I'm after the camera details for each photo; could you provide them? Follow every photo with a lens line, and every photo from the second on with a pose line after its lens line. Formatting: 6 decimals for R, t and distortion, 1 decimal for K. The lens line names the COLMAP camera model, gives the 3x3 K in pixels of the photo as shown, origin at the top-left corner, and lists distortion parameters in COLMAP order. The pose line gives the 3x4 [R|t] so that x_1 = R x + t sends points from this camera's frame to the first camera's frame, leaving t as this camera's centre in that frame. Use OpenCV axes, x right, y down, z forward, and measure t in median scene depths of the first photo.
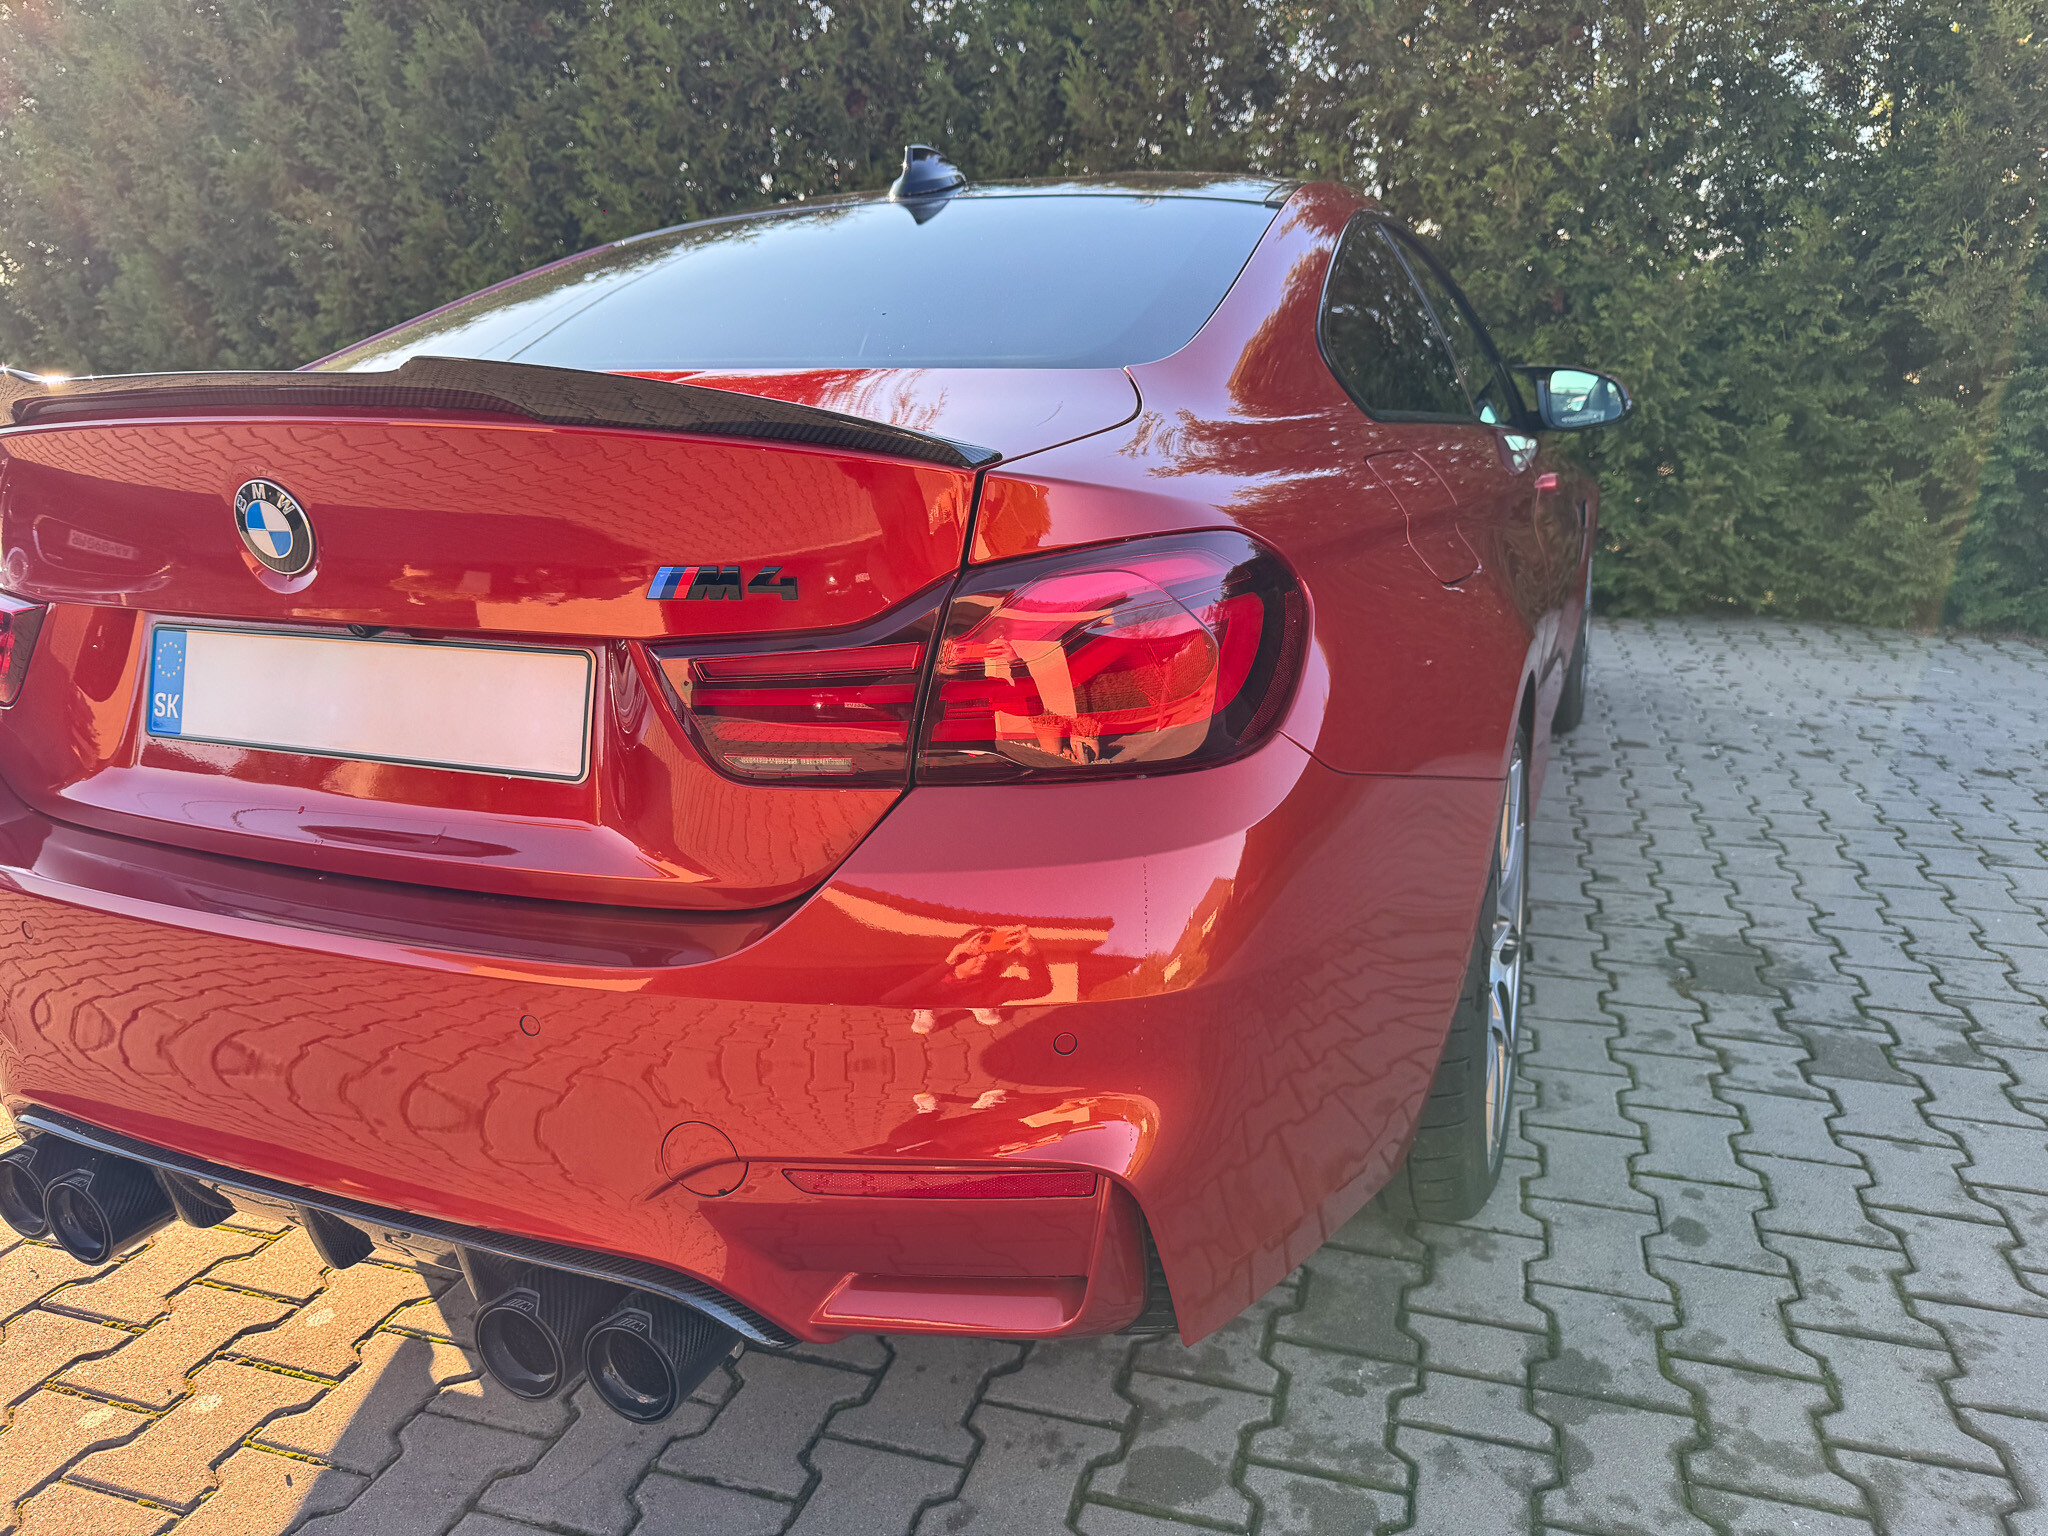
lens RADIAL K [[1448.5, 0, 1019.5], [0, 1448.5, 765.8], [0, 0, 1]] dist [0.019033, -0.025813]
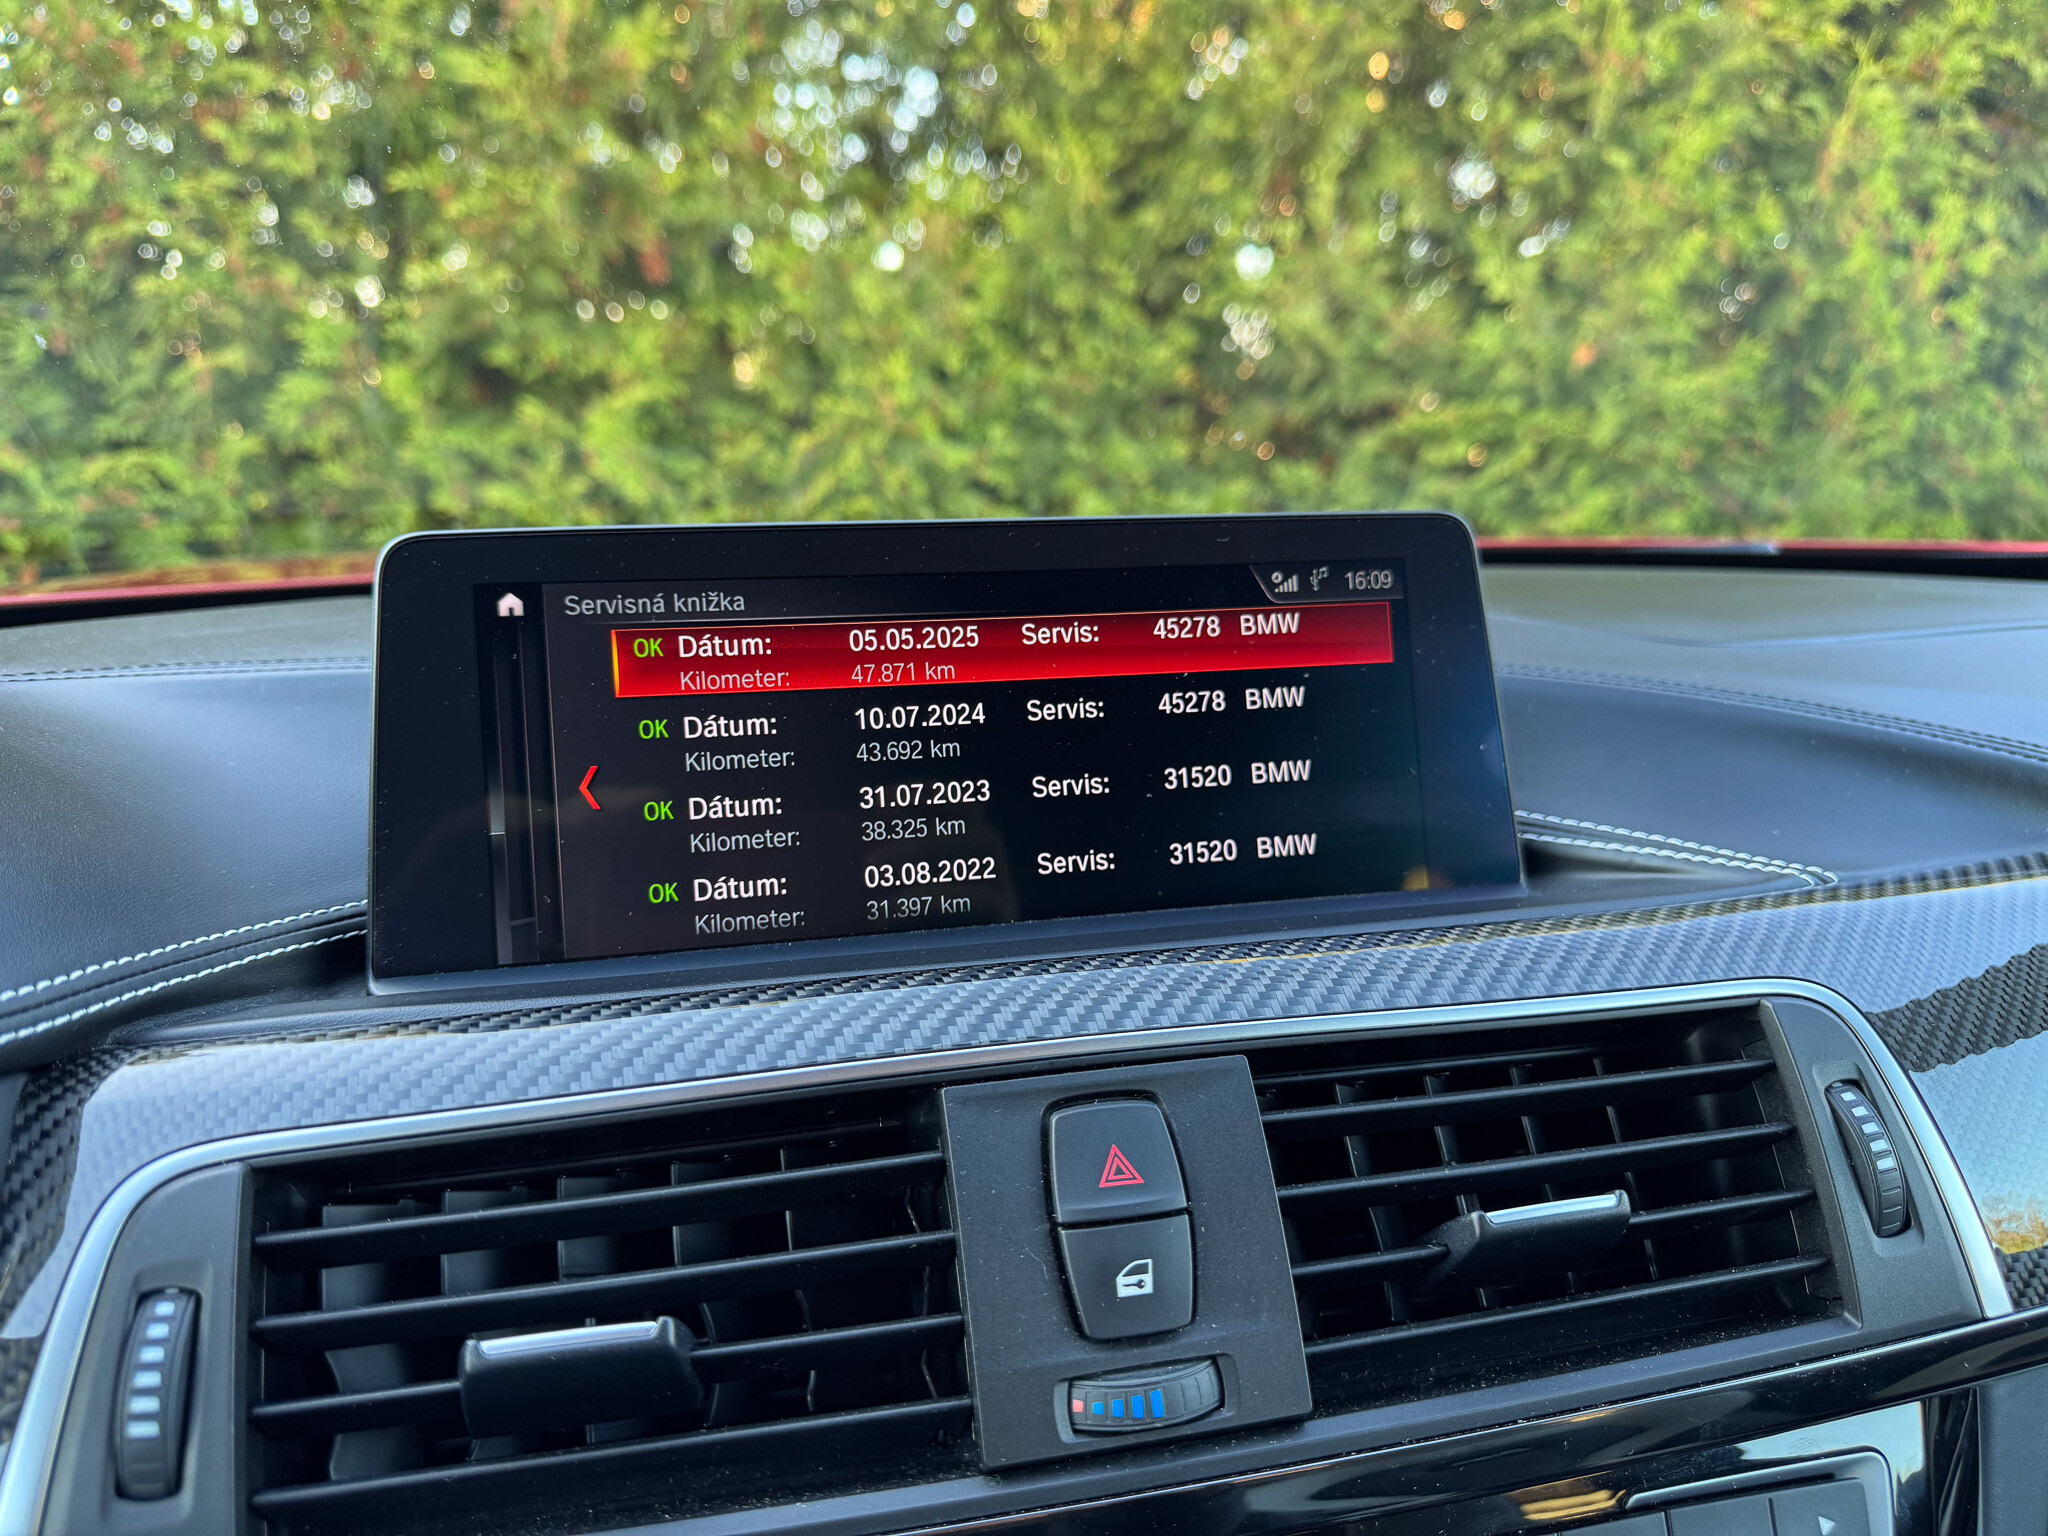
lens RADIAL K [[1448.5, 0, 1019.5], [0, 1448.5, 777.4], [0, 0, 1]] dist [0.019033, -0.025813]
pose [[0.761066, -0.141945, 0.632954, 0.153231], [0.157747, 0.986972, 0.031660, -0.169410], [-0.629202, 0.075751, 0.773542, 0.646984]]
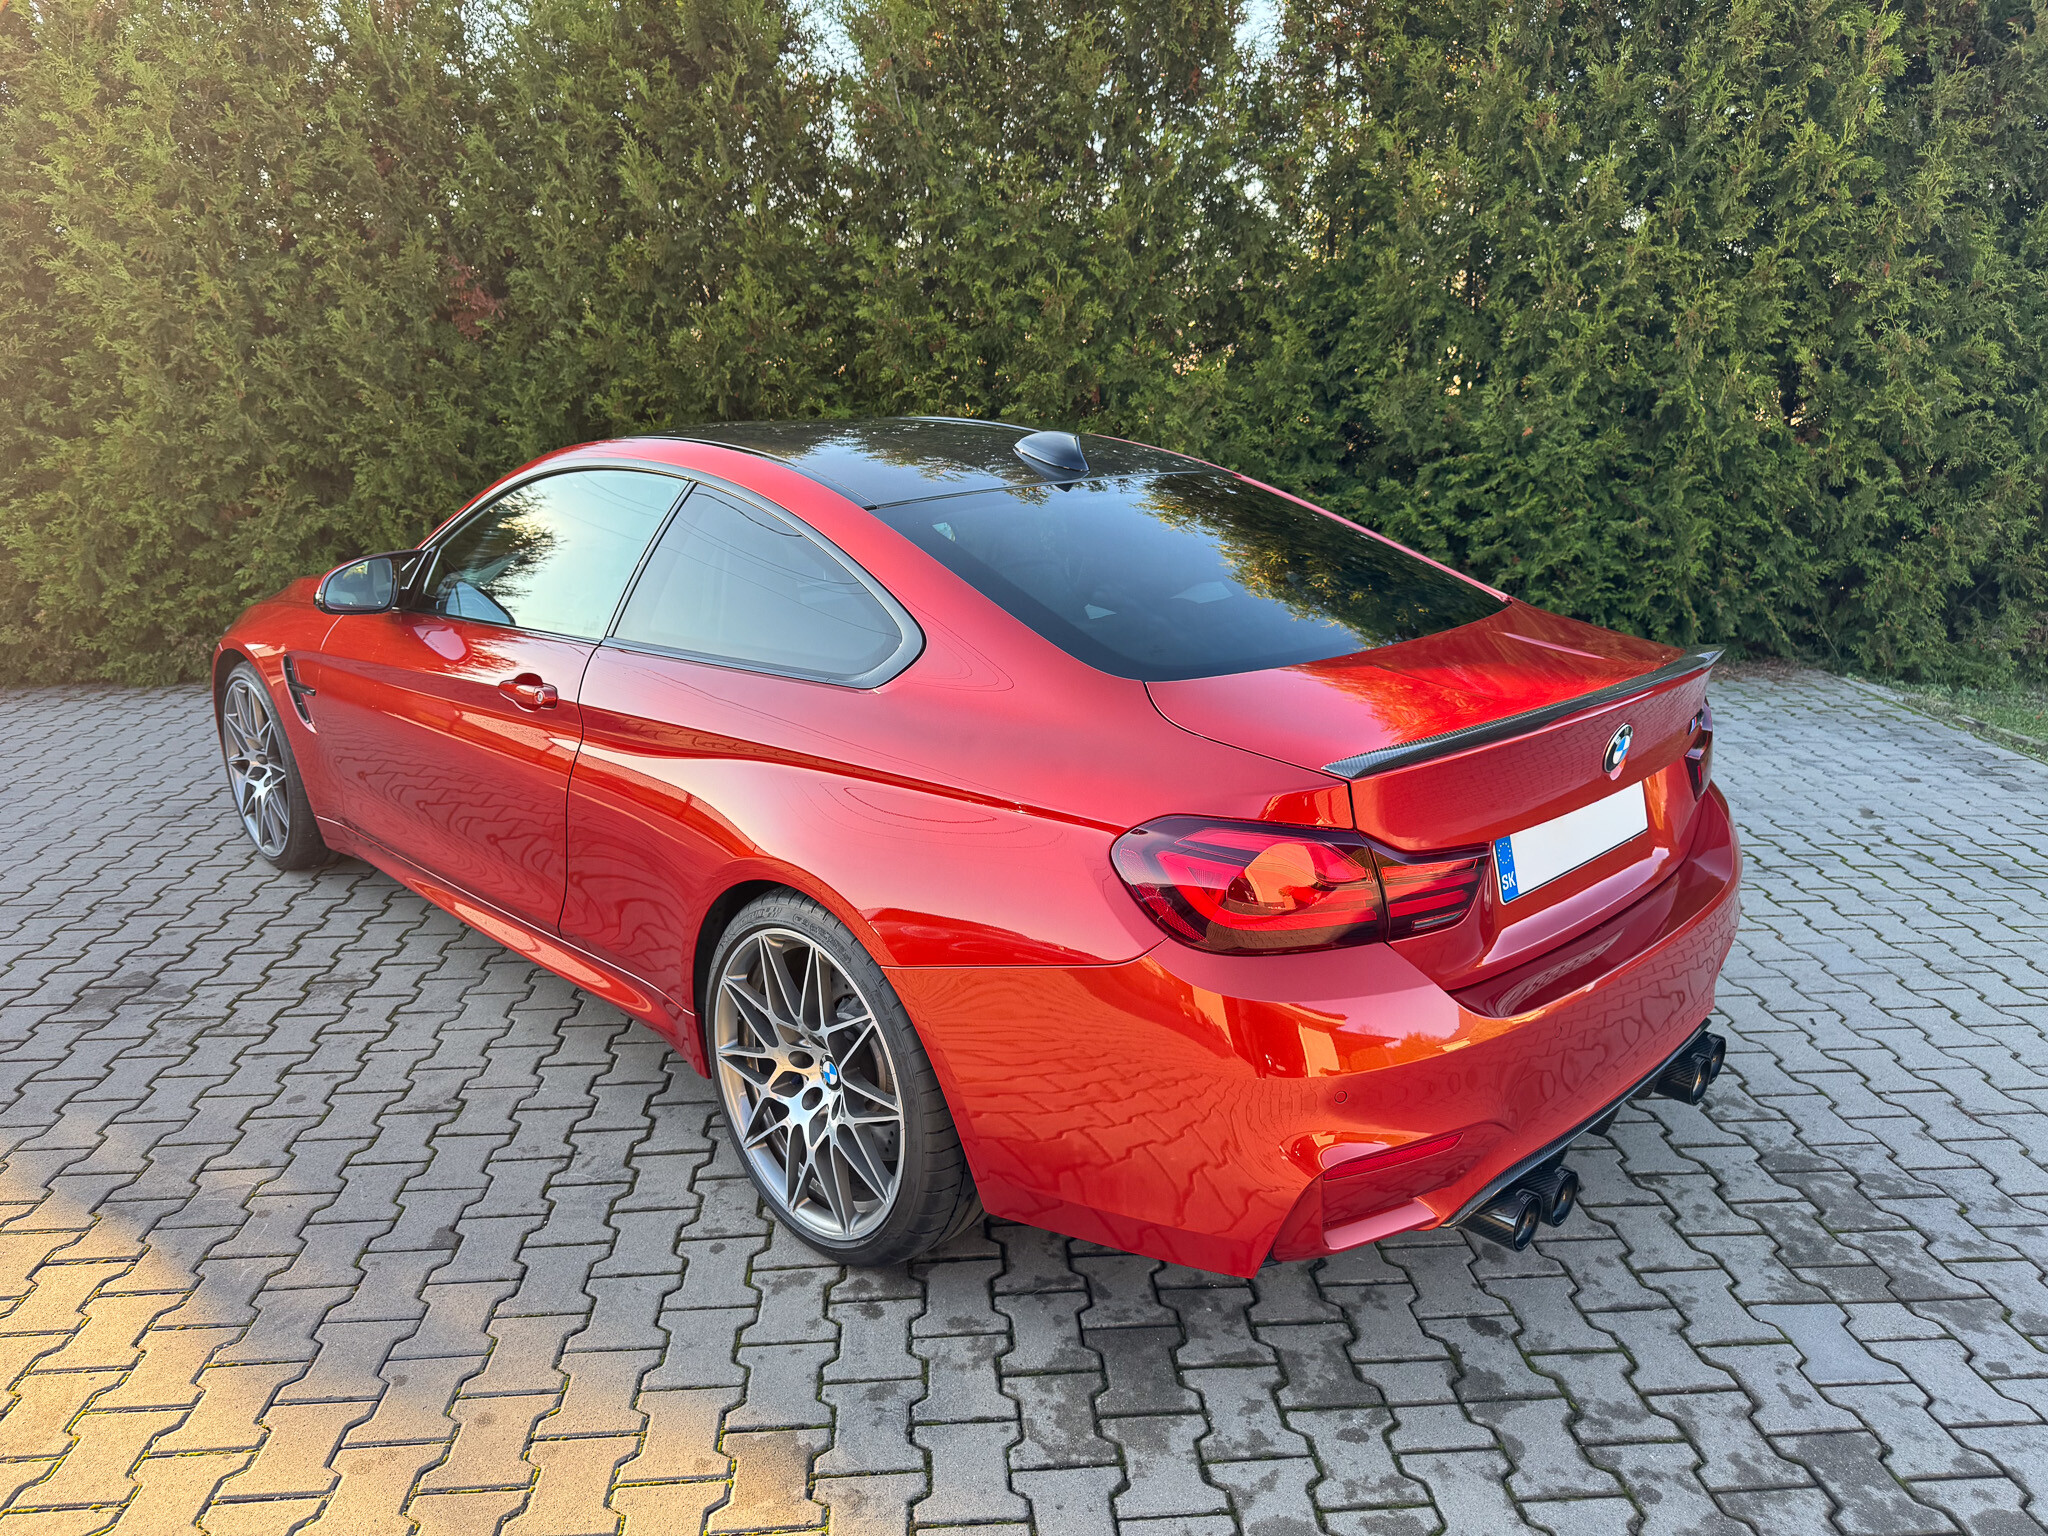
lens RADIAL K [[1448.5, 0, 1015.3], [0, 1448.5, 774.2], [0, 0, 1]] dist [0.019033, -0.025813]
pose [[0.927574, -0.094052, 0.361609, -0.147040], [0.085627, 0.995552, 0.039290, -0.080389], [-0.363696, -0.005481, 0.931502, -0.047845]]
